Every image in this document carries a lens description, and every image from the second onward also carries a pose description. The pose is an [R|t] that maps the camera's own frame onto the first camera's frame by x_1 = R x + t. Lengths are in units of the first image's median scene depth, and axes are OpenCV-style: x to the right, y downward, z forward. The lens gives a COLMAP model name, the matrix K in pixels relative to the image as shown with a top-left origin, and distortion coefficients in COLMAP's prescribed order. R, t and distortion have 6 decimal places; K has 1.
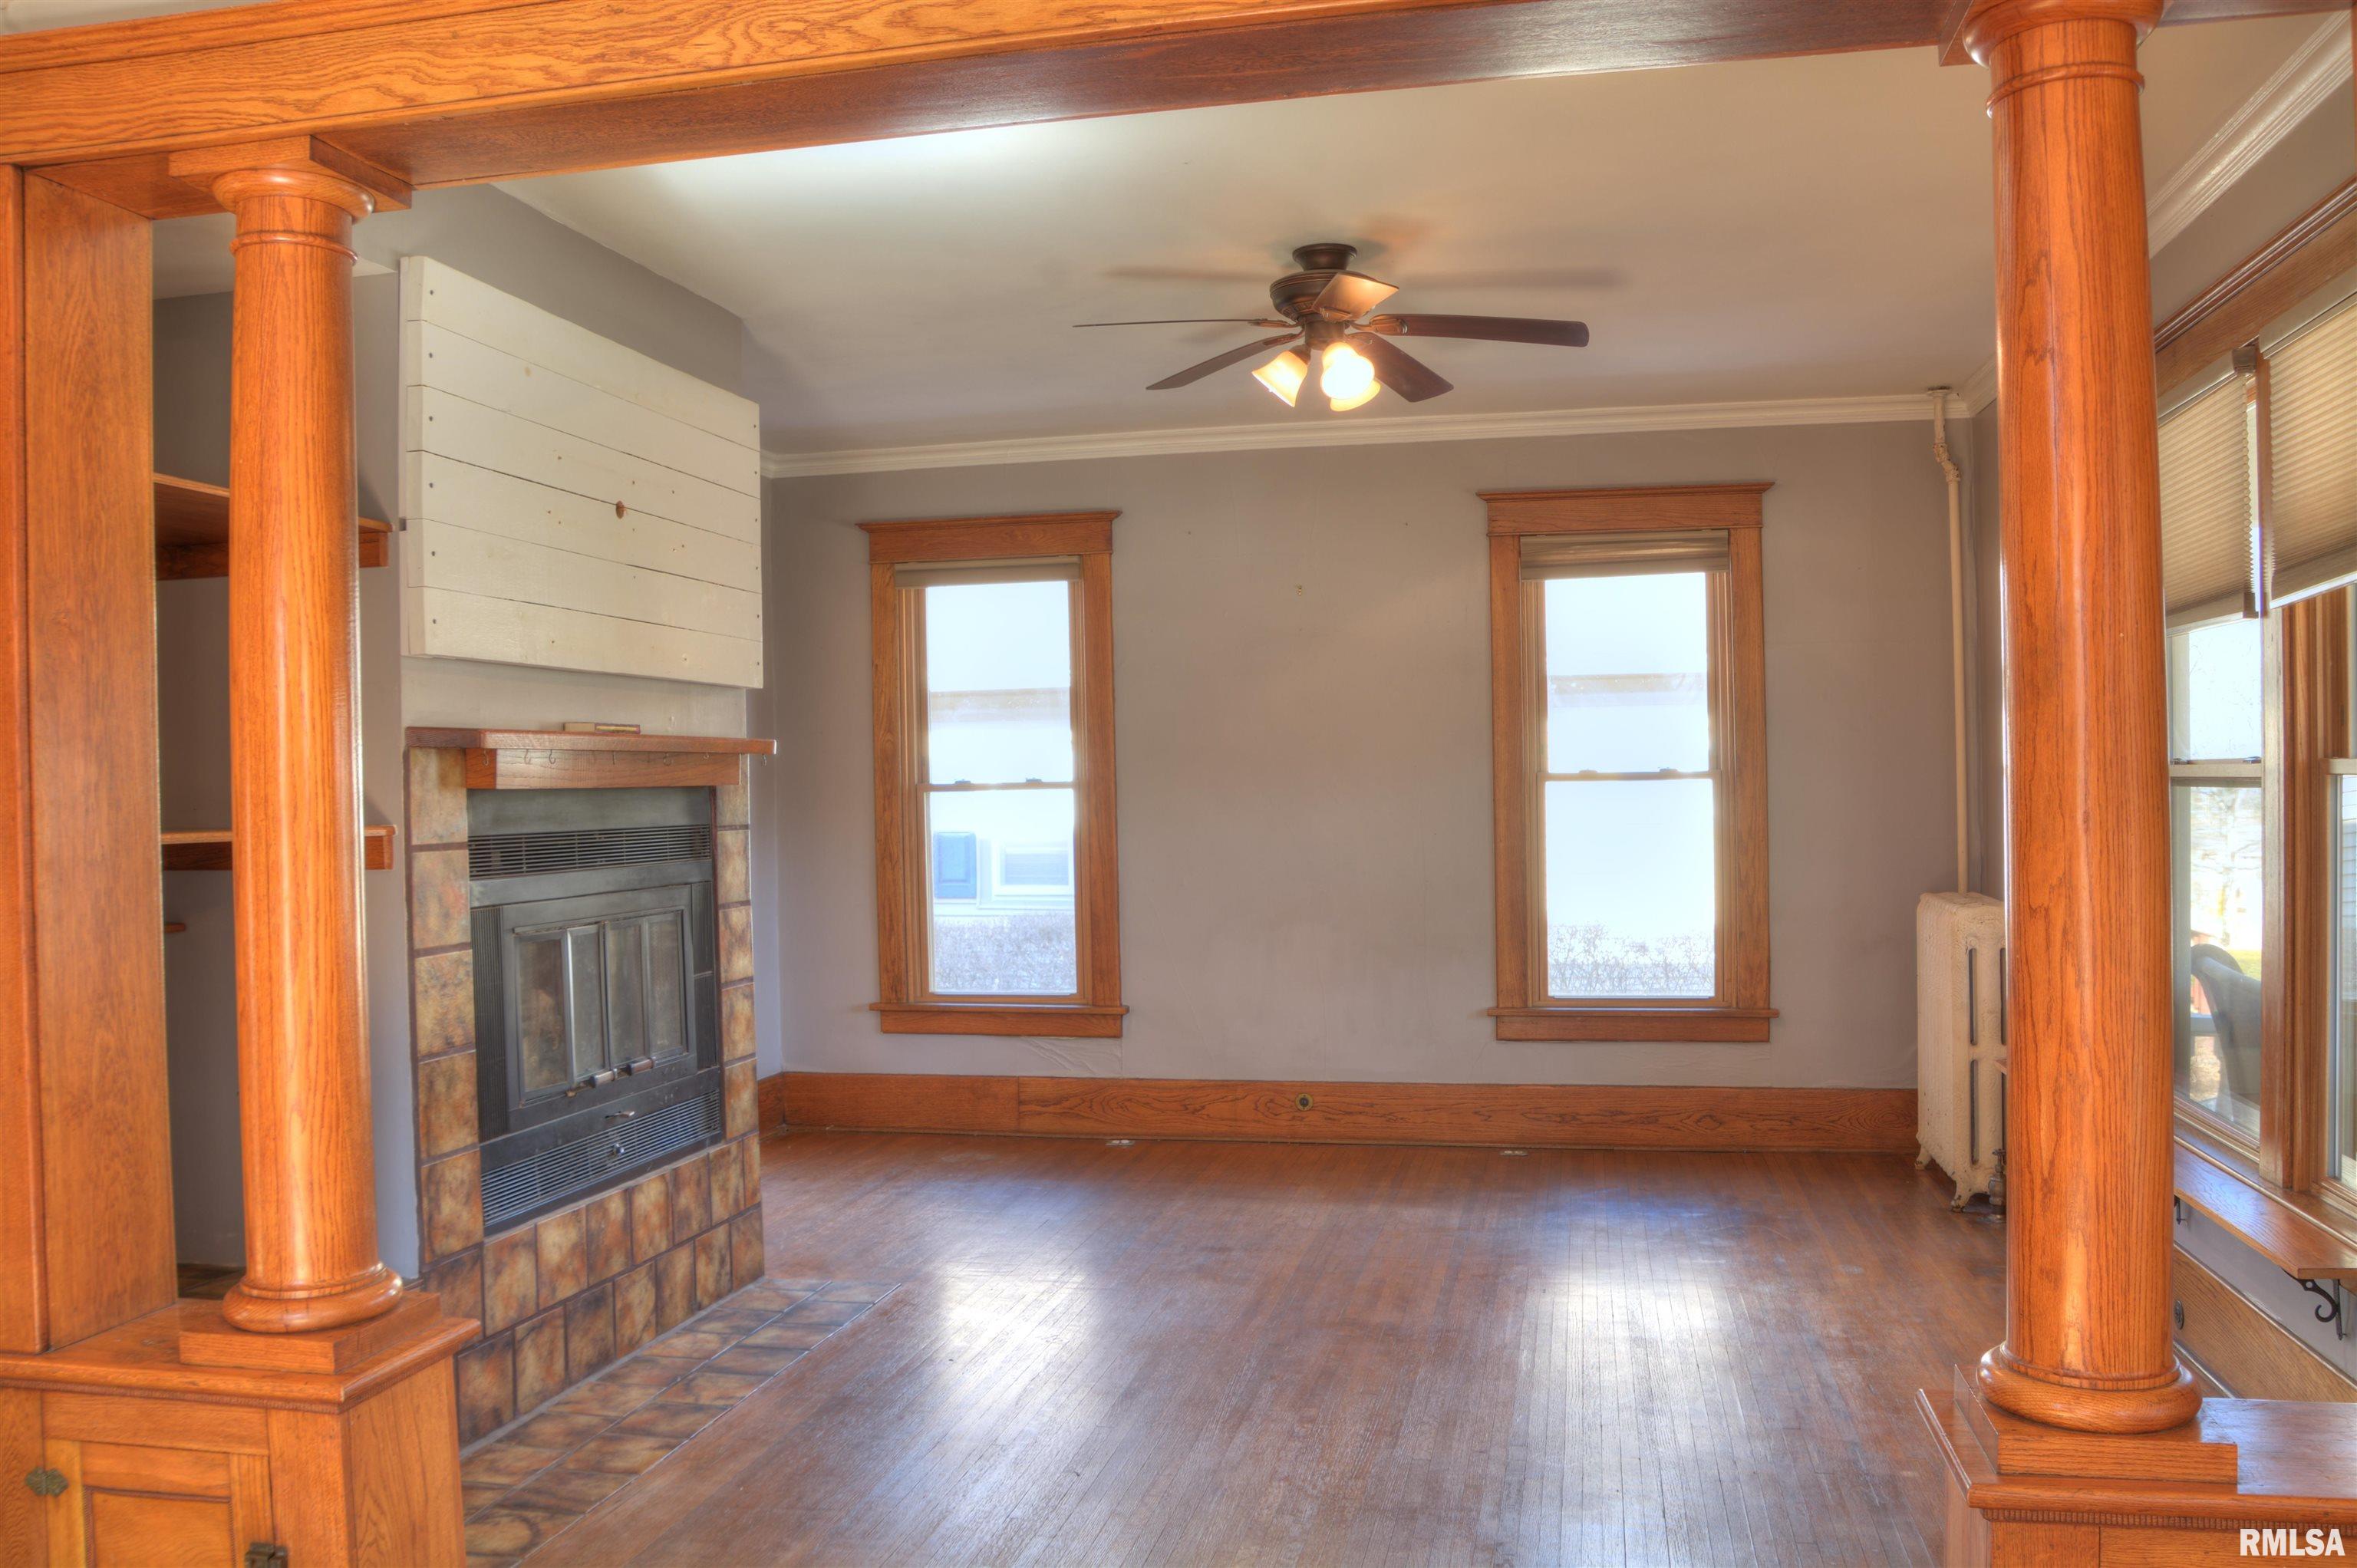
lens RADIAL K [[1845.5, 0, 1180.7], [0, 1845.5, 808.8], [0, 0, 1]] dist [-0.139209, 0.097878]
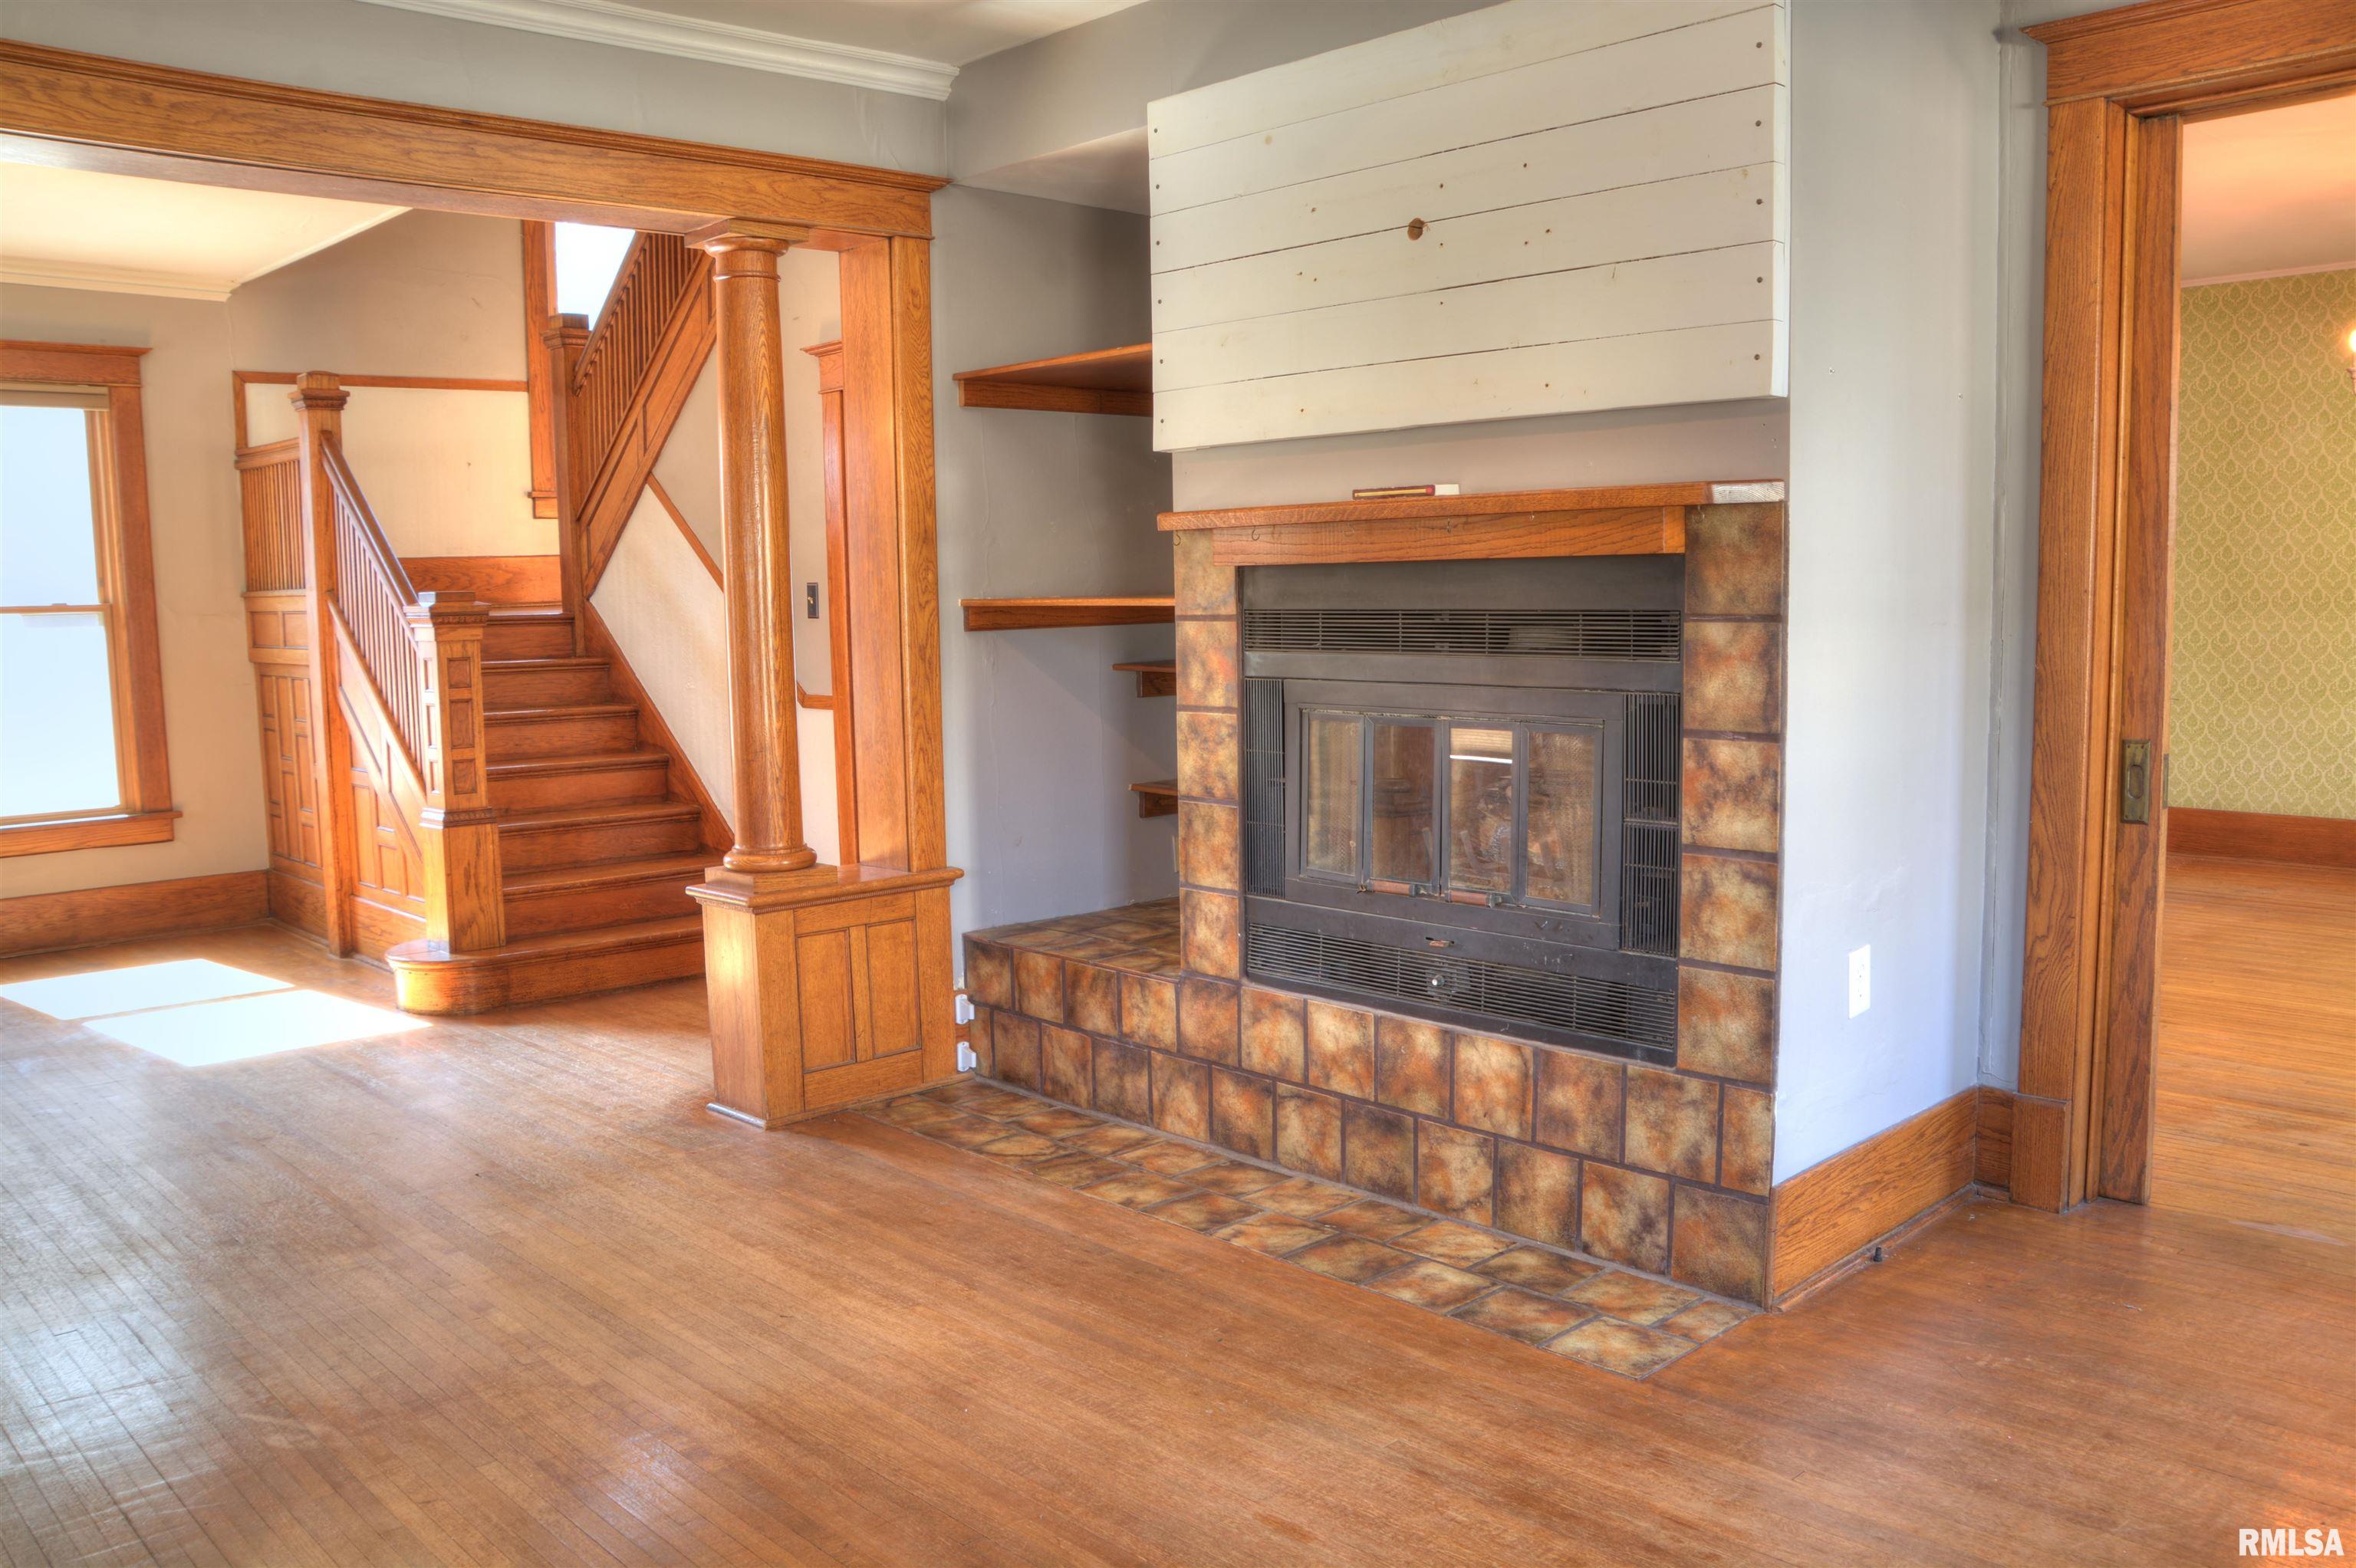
lens RADIAL K [[1844.6, 0, 1180.2], [0, 1844.6, 808.8], [0, 0, 1]] dist [-0.139209, 0.097878]
pose [[-0.559648, 0.126259, -0.819056, 0.500778], [0.016580, 0.989834, 0.141256, -0.021209], [0.828564, 0.065474, -0.556052, 1.477025]]
